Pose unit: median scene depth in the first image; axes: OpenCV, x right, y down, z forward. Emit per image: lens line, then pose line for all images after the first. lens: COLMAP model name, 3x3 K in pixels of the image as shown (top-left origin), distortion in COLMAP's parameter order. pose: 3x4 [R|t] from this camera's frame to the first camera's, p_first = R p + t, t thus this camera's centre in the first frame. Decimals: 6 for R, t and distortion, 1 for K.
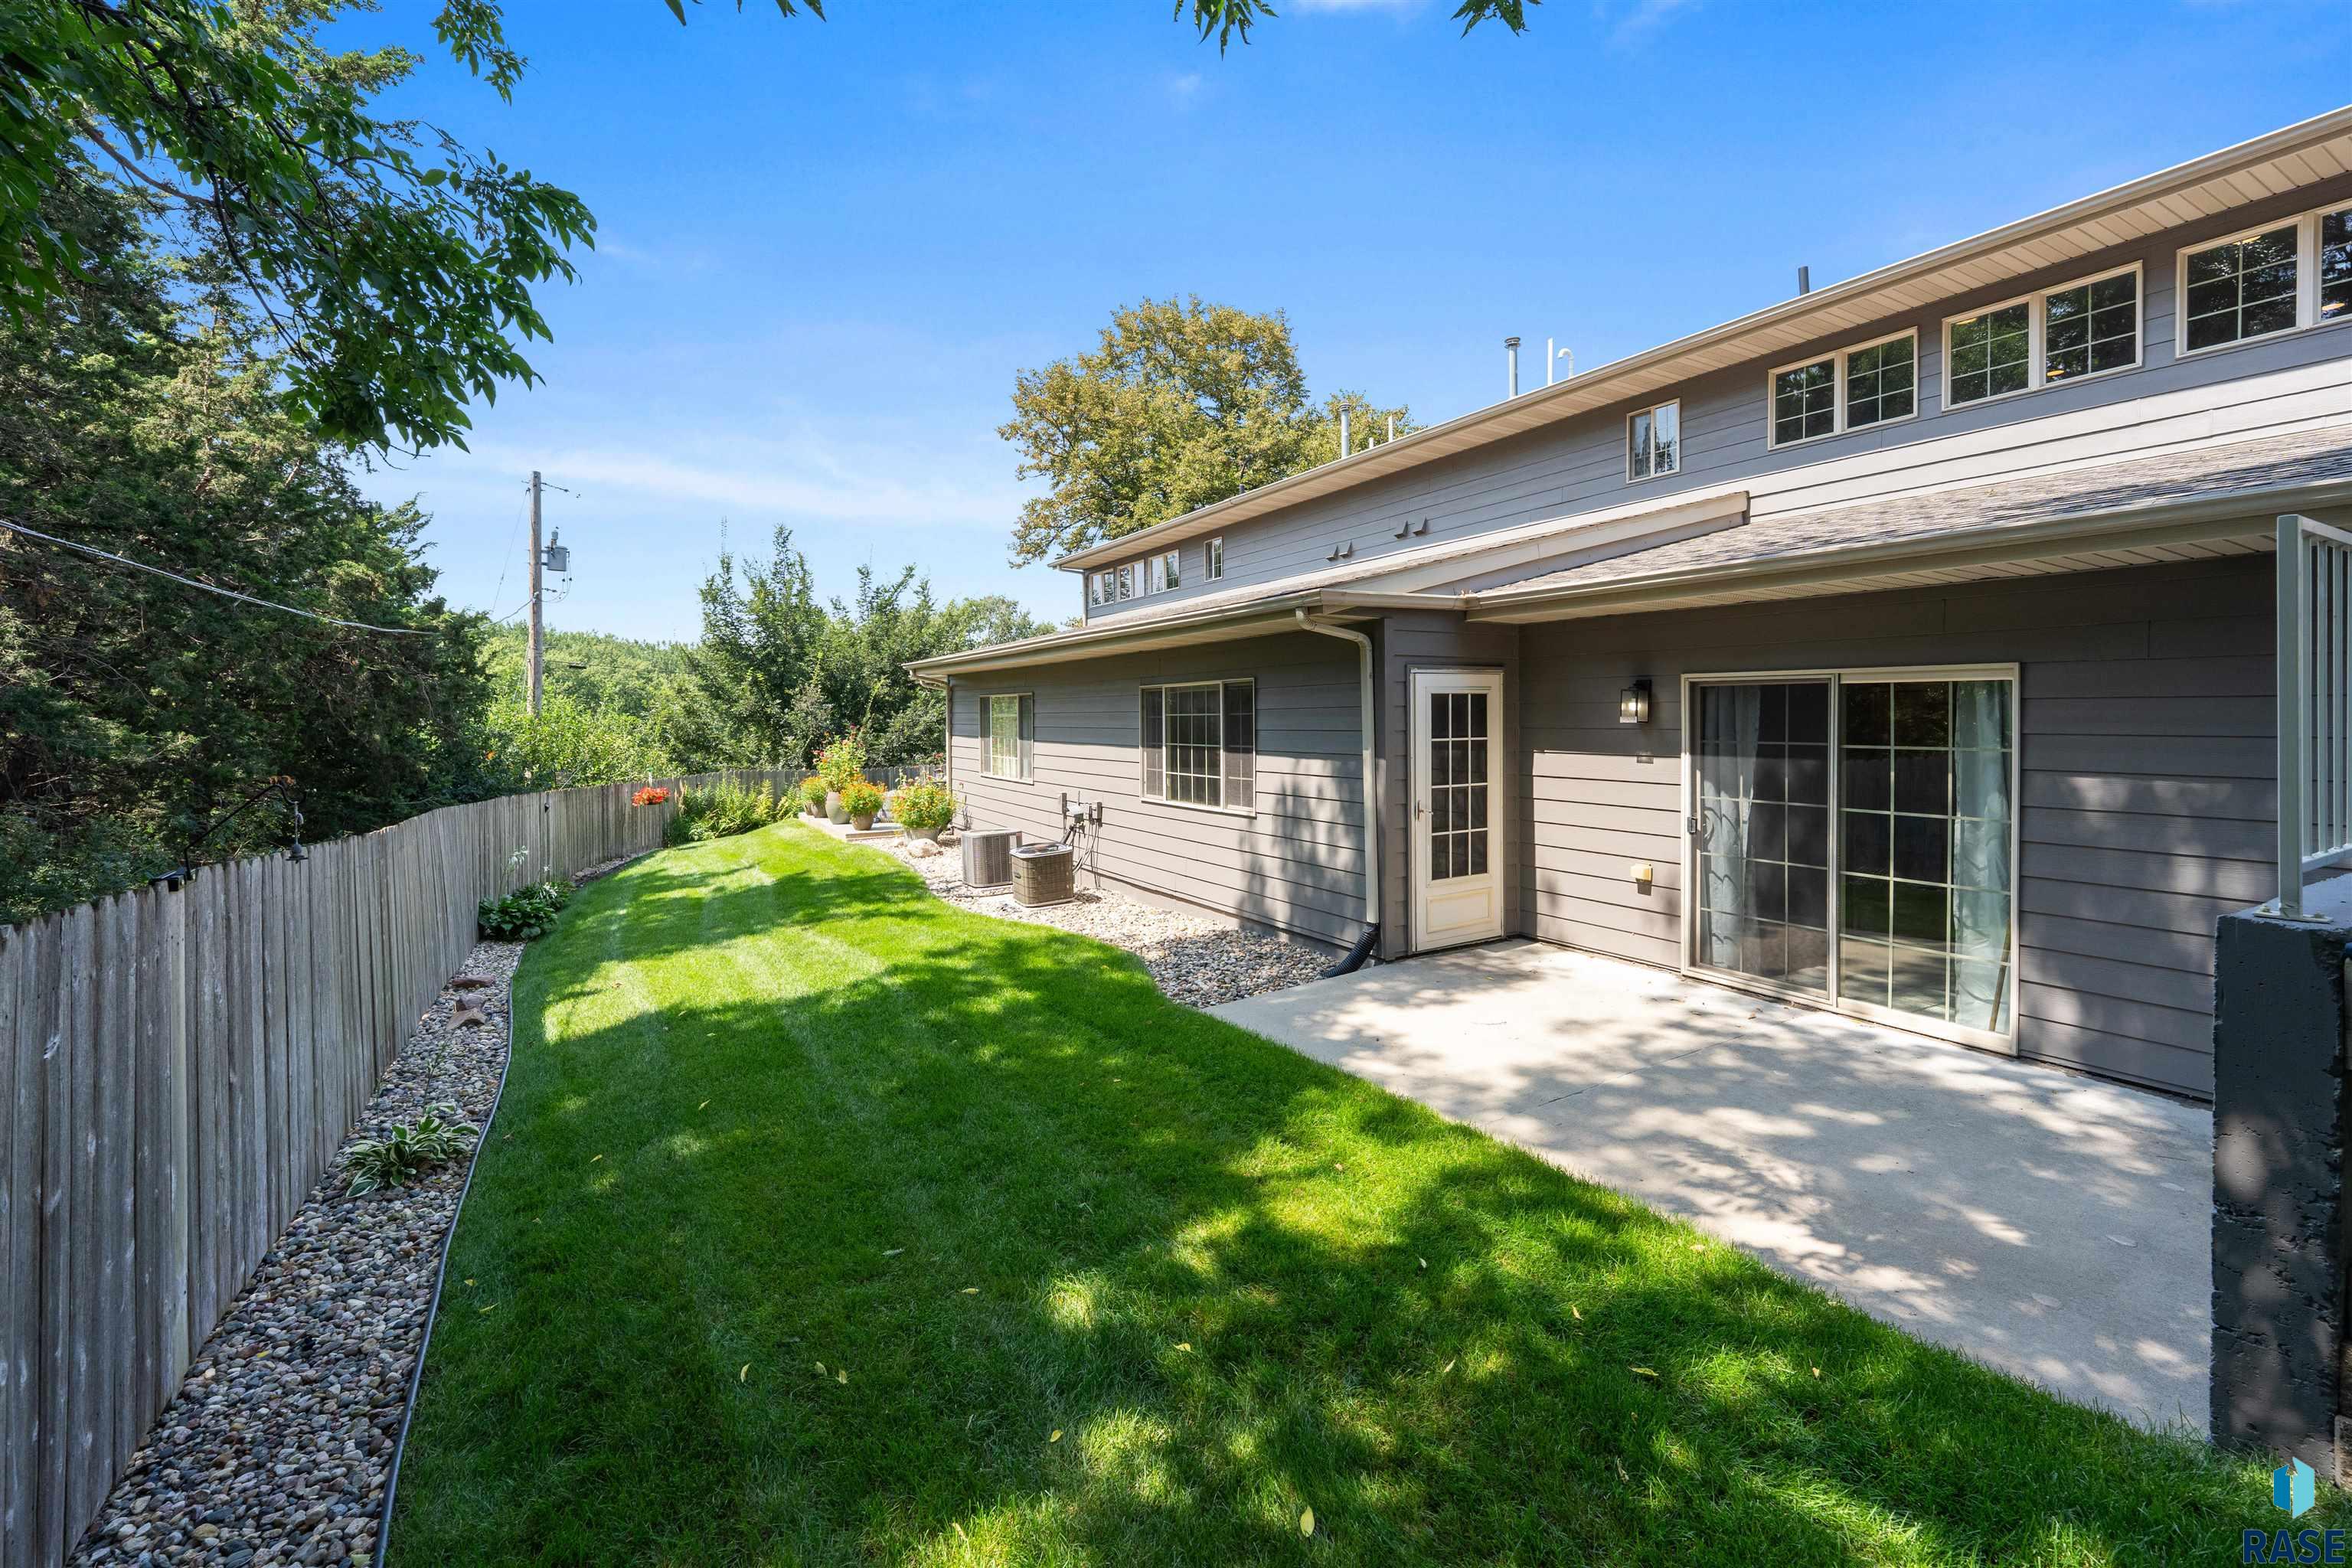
lens RADIAL K [[977.1, 0, 1178.6], [0, 977.1, 720.3], [0, 0, 1]] dist [-0.020301, 0.000035]
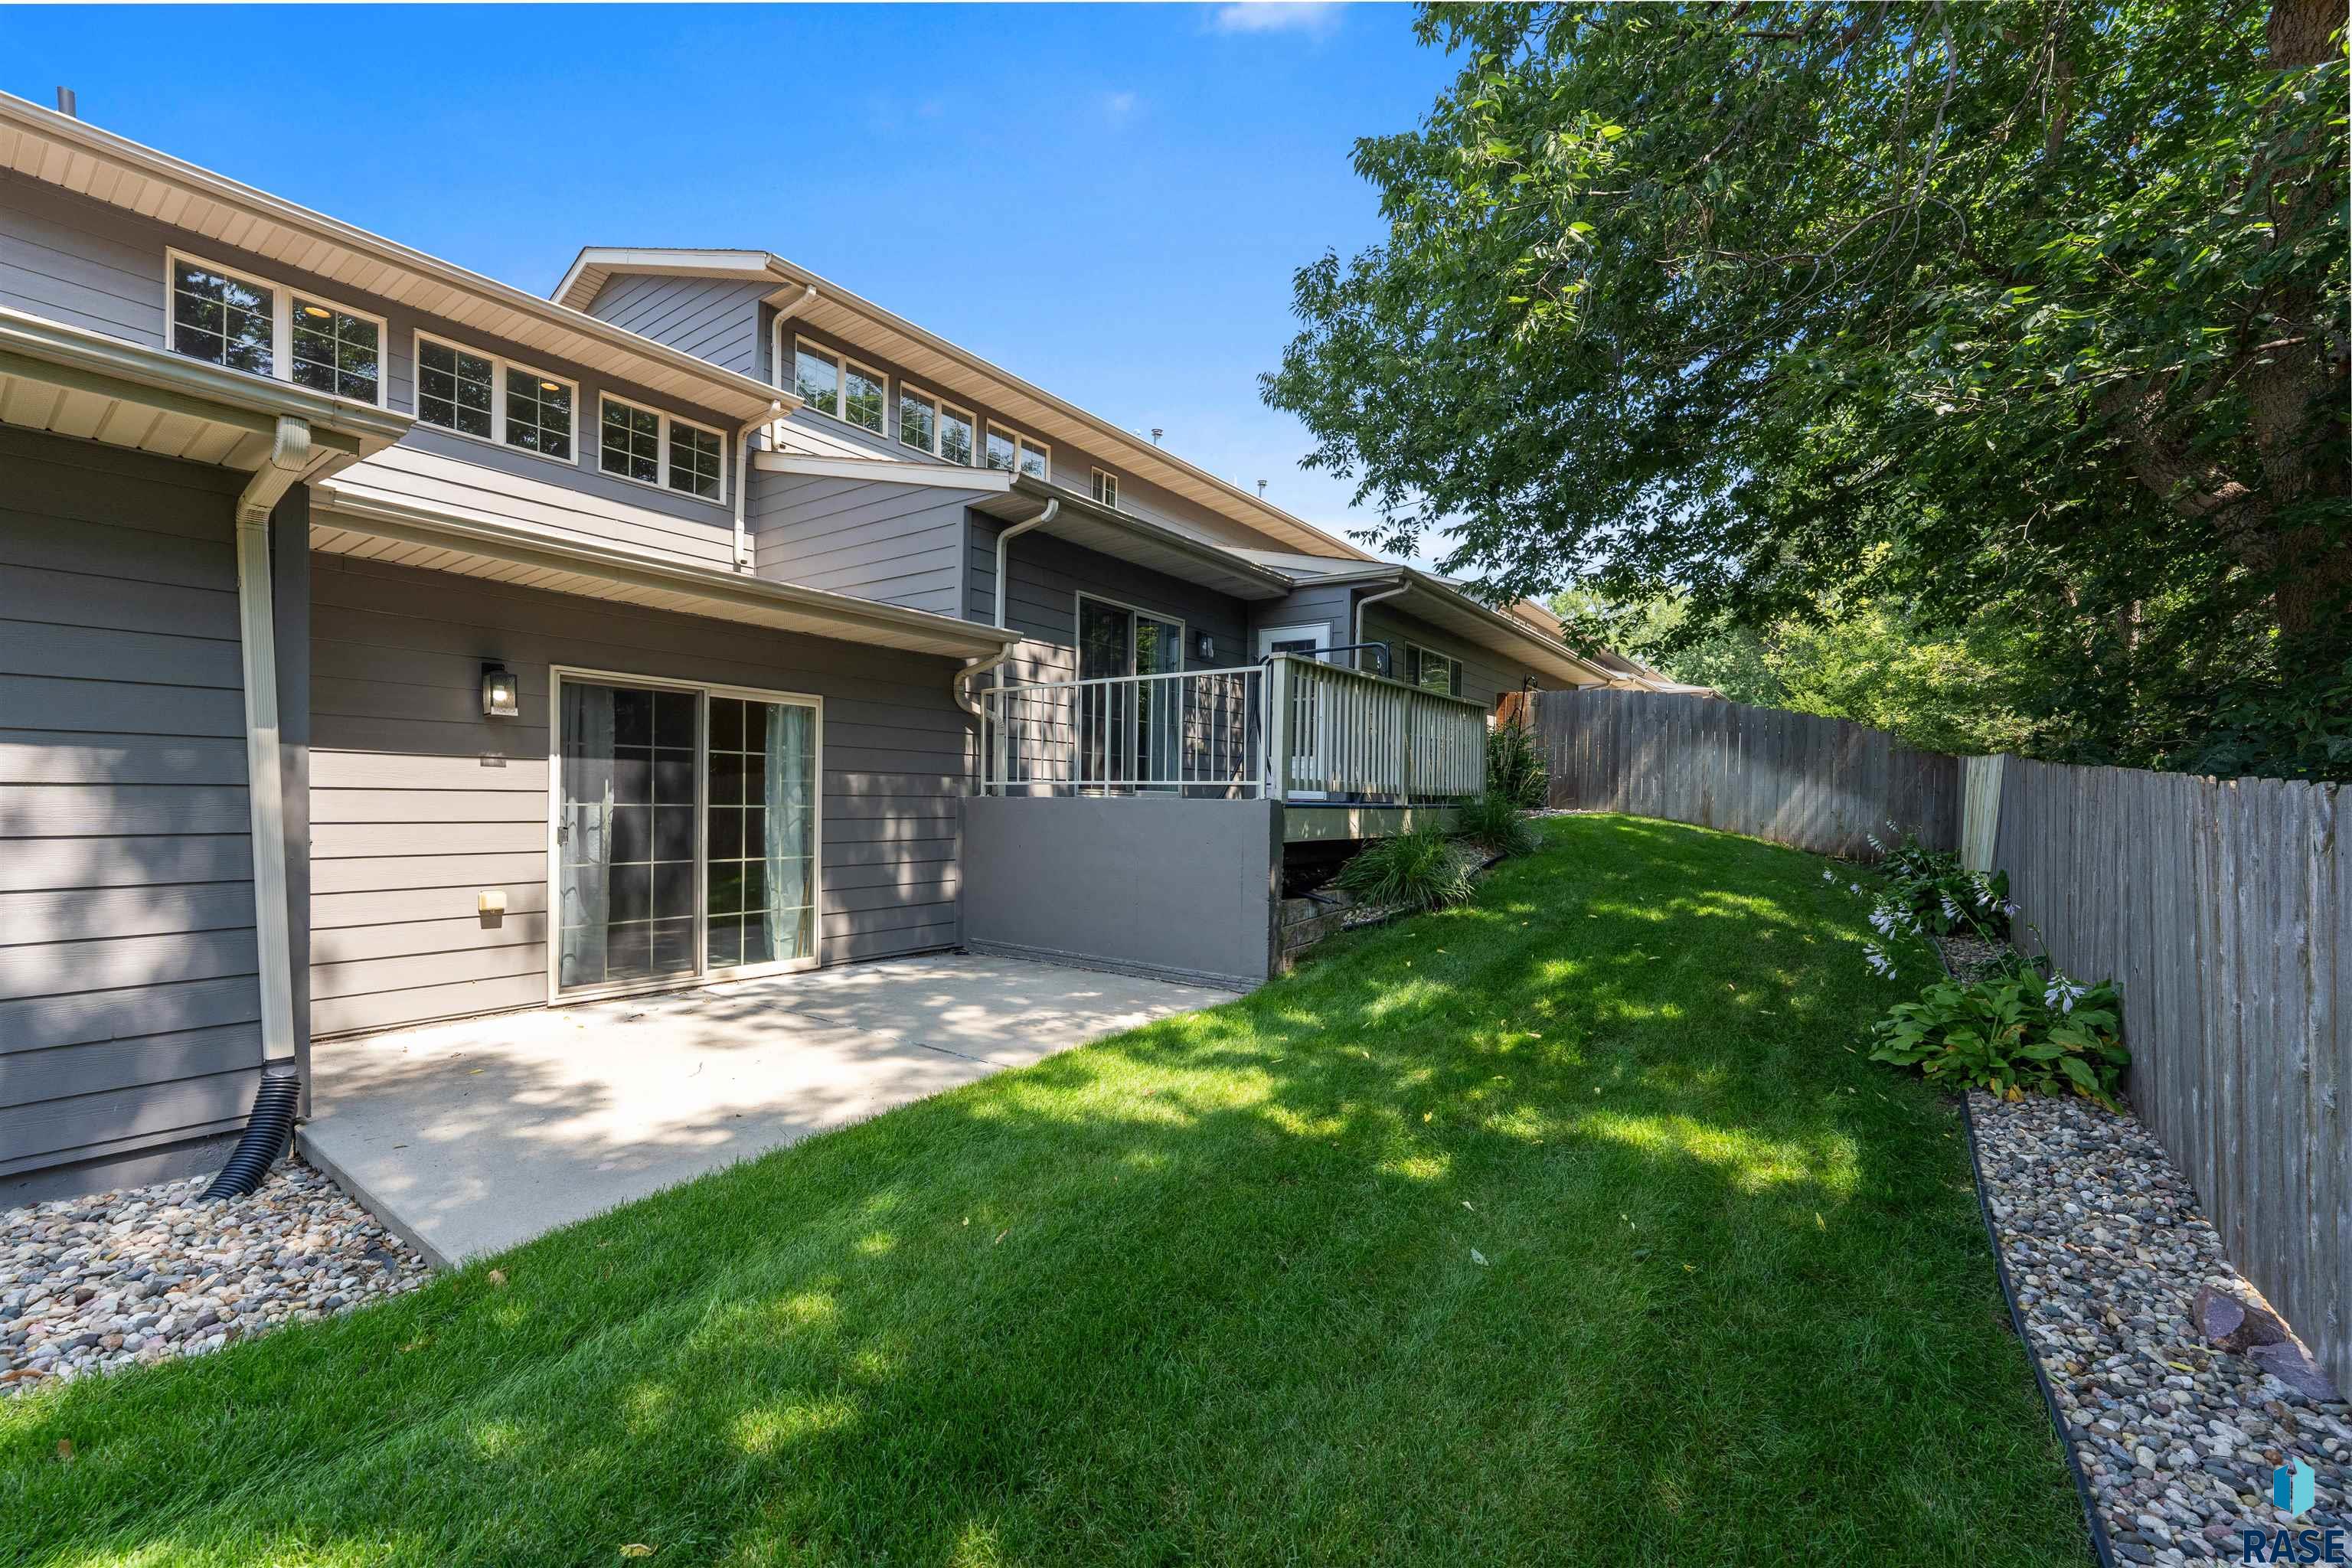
lens RADIAL K [[956.4, 0, 1176.0], [0, 956.4, 784.0], [0, 0, 1]] dist [0.002674, 0.000227]
pose [[-0.404061, 0.010833, 0.914668, -0.631766], [-0.006509, 0.999871, -0.014717, 0.086644], [-0.914709, -0.011900, -0.403938, 1.040202]]
